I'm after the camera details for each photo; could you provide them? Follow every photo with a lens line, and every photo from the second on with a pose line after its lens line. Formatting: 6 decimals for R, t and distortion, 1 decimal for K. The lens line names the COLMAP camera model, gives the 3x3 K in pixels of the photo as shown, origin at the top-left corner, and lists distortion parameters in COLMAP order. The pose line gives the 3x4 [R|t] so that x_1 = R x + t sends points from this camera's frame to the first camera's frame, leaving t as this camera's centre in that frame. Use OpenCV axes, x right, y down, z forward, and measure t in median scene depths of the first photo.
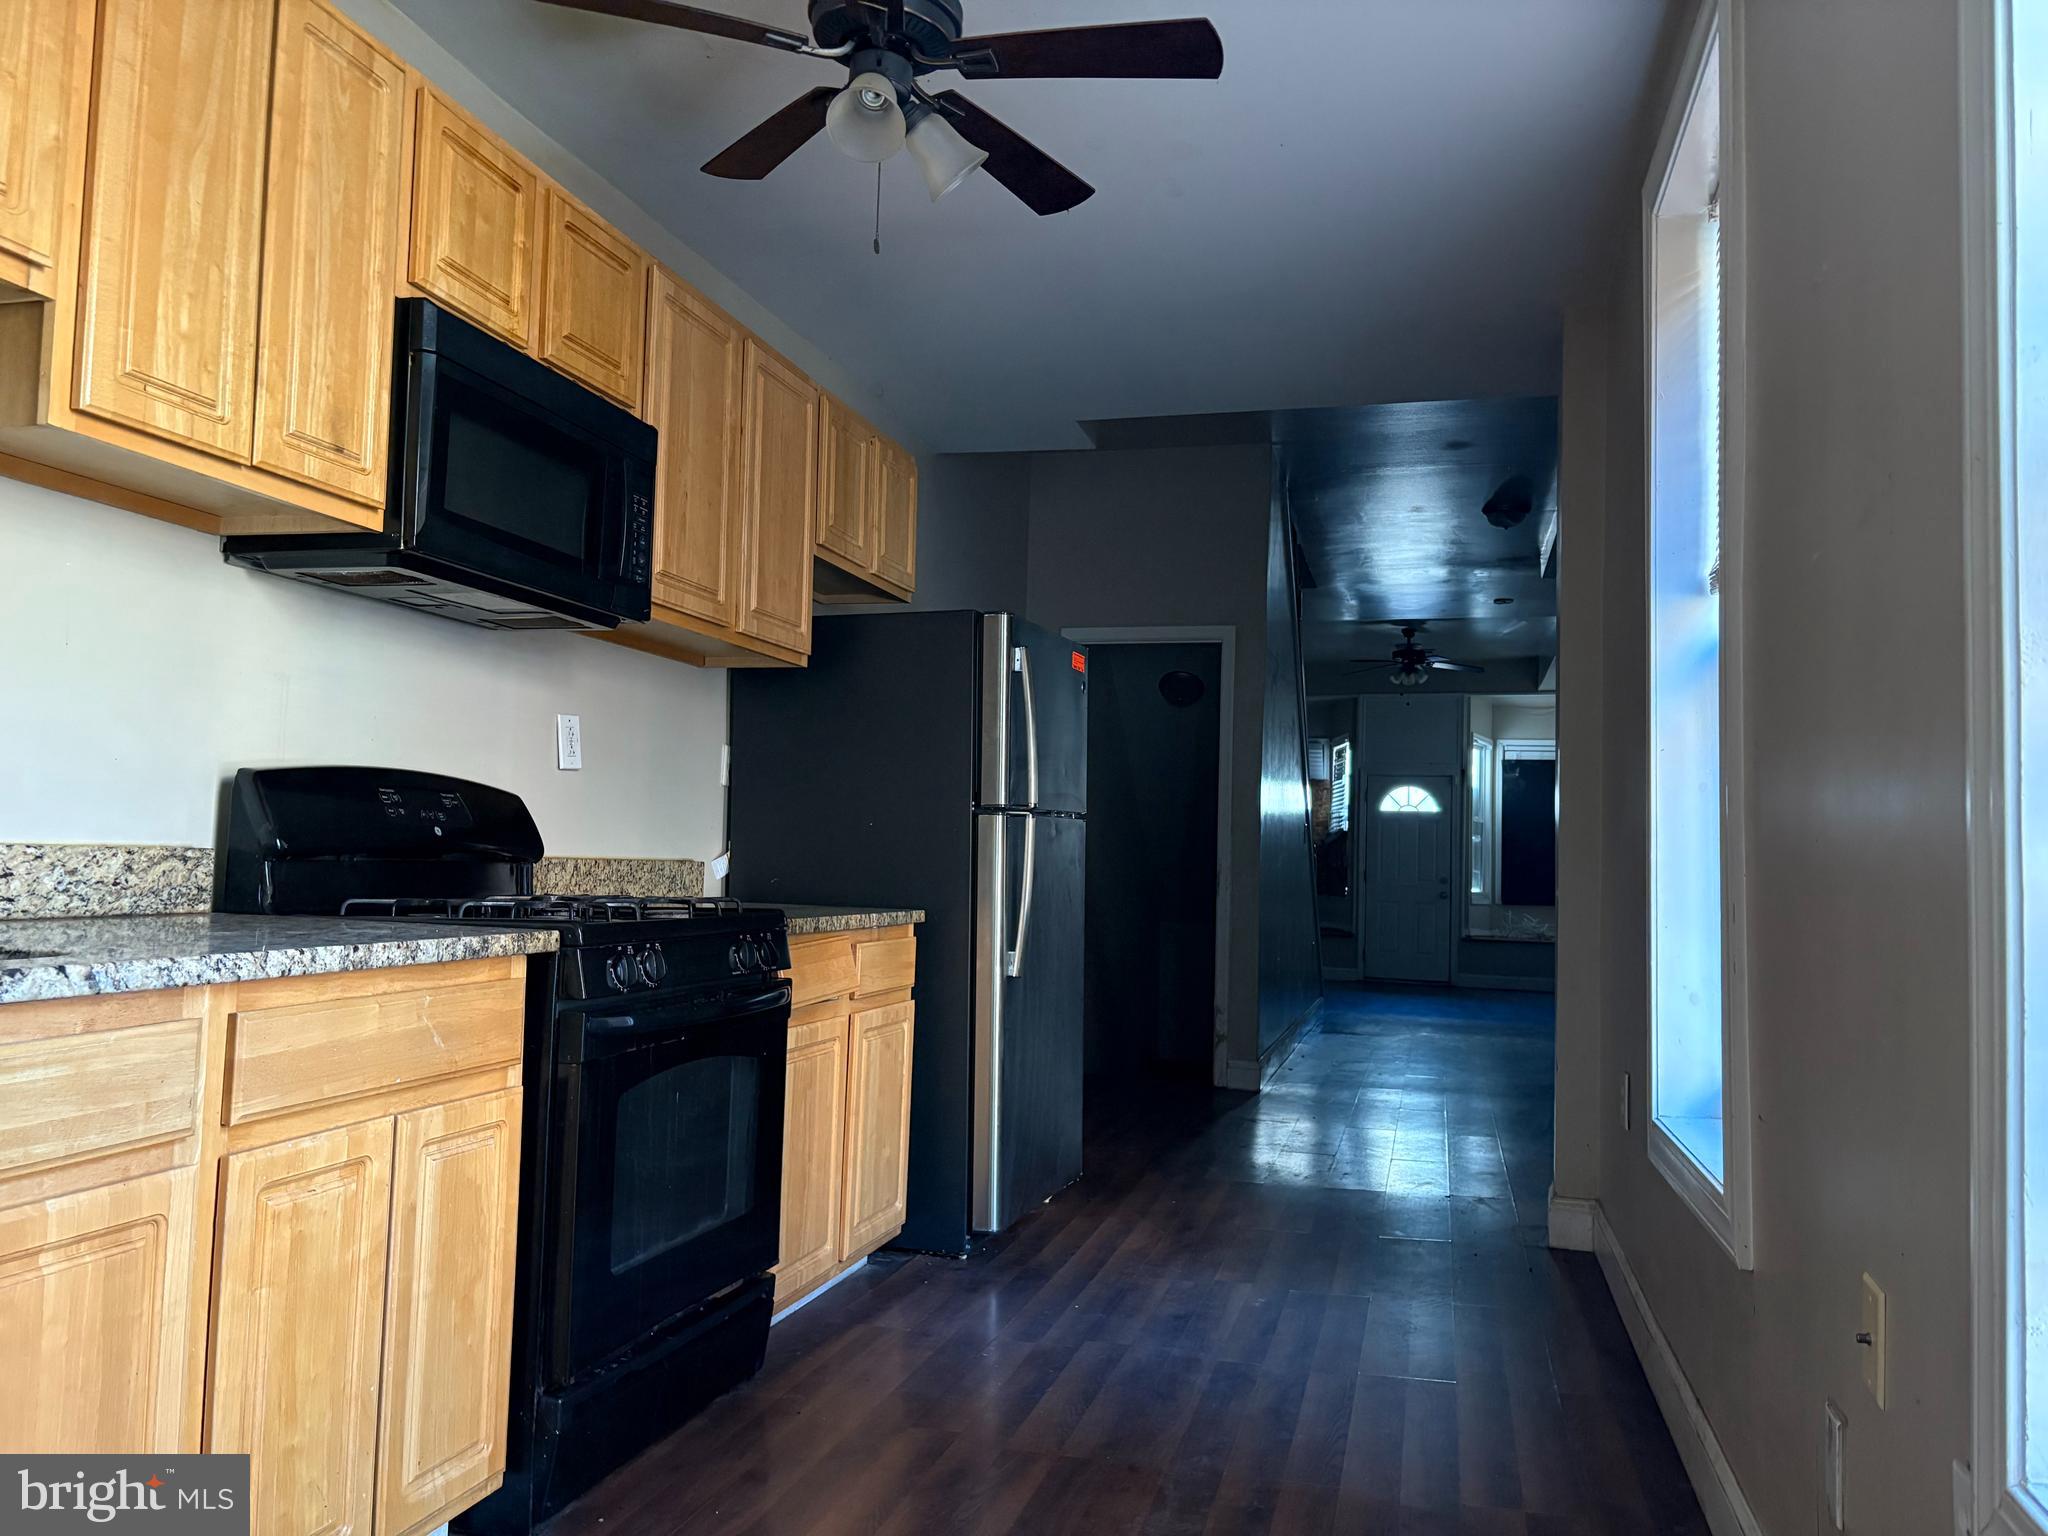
lens RADIAL K [[1547.1, 0, 1024.0], [0, 1547.1, 768.0], [0, 0, 1]] dist [0.063225, -0.077042]
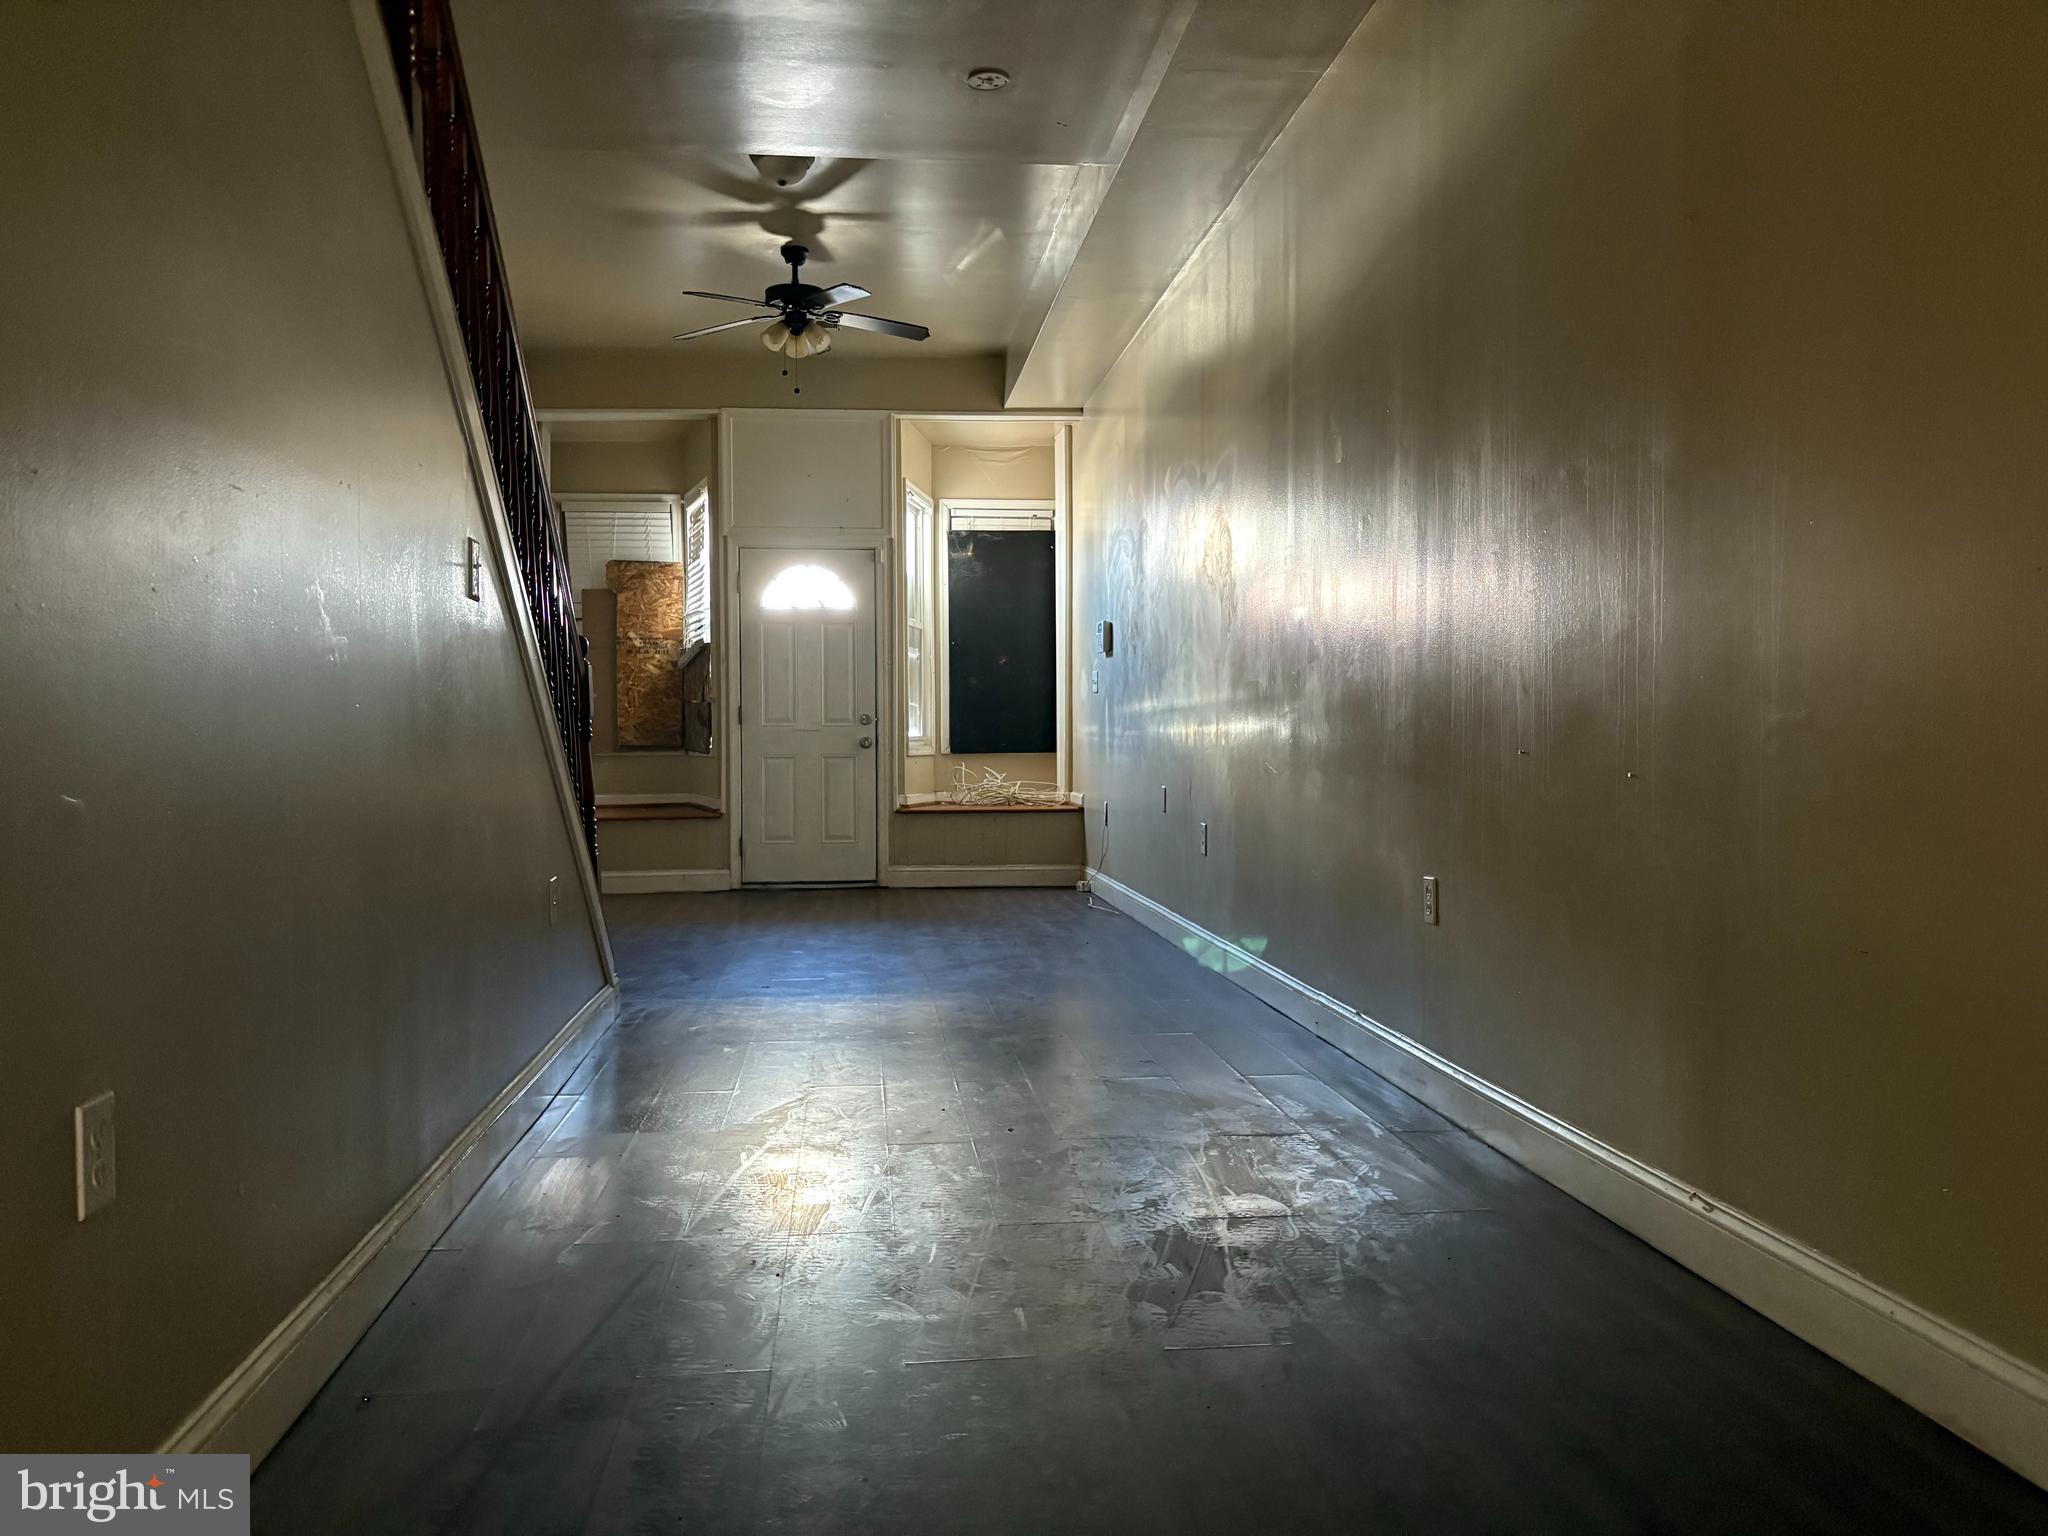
lens RADIAL K [[1546.5, 0, 1036.0], [0, 1546.5, 771.7], [0, 0, 1]] dist [0.063399, -0.074985]
pose [[0.928982, -0.045883, 0.367271, 0.506229], [0.010307, 0.995109, 0.098248, 0.159911], [-0.369982, -0.087485, 0.924911, 1.927839]]
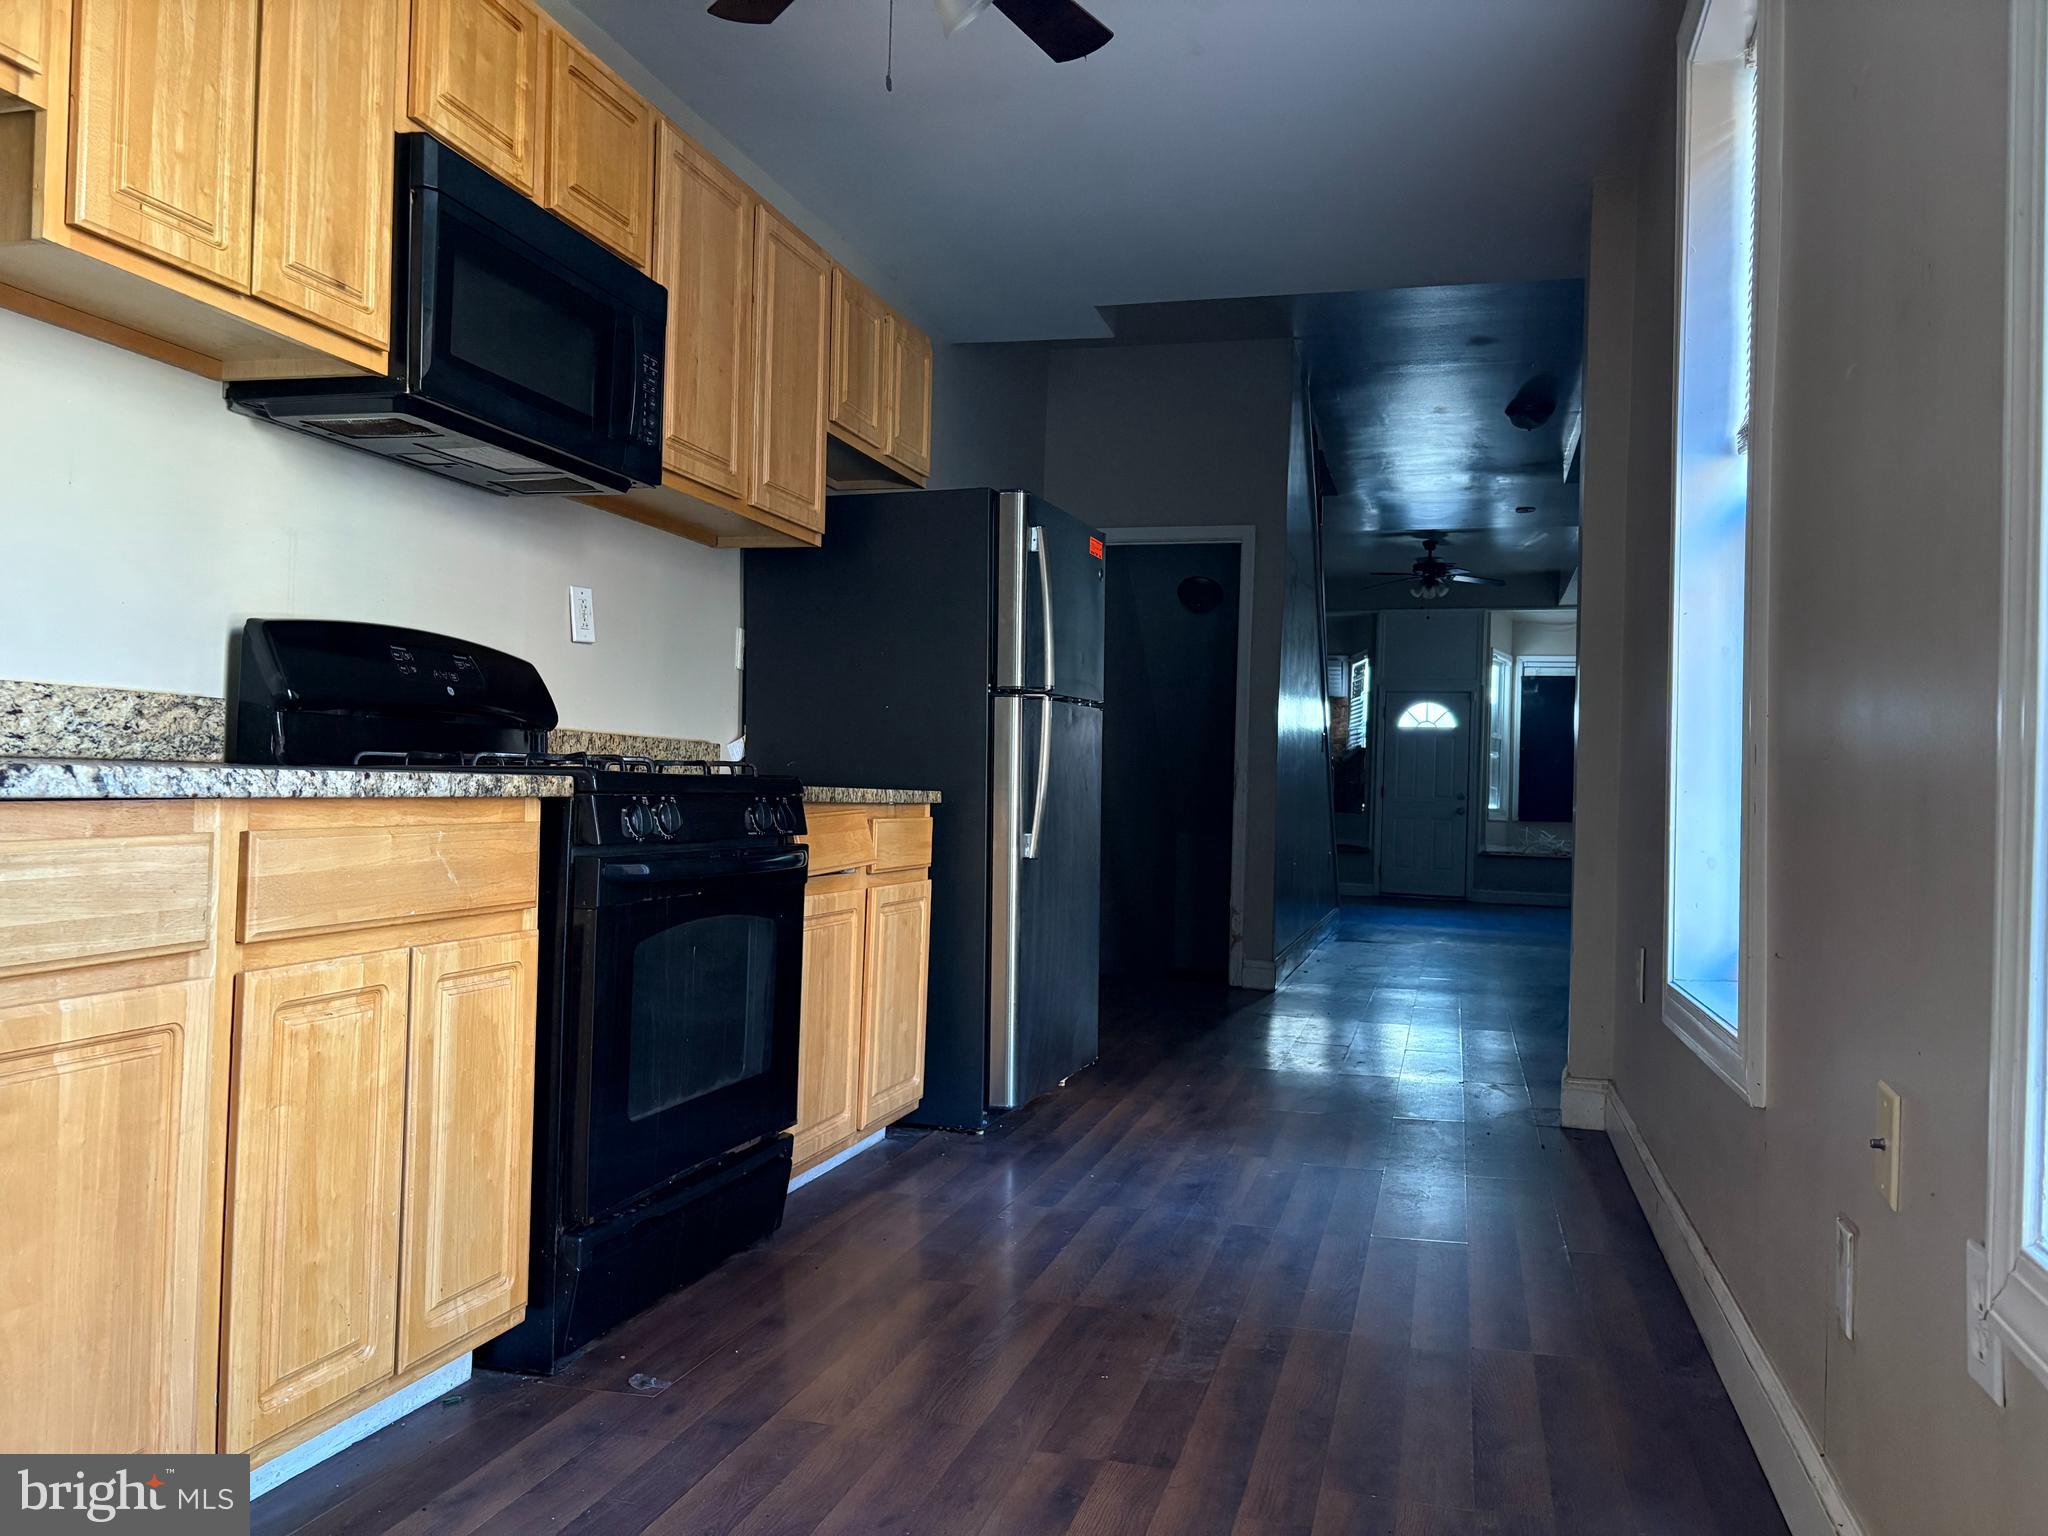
lens RADIAL K [[1546.5, 0, 1036.0], [0, 1546.5, 771.7], [0, 0, 1]] dist [0.063399, -0.074985]
pose [[0.999993, 0.000541, -0.003709, 0.001059], [-0.000361, 0.998826, 0.048435, 0.038327], [0.003731, -0.048433, 0.998819, 0.005222]]
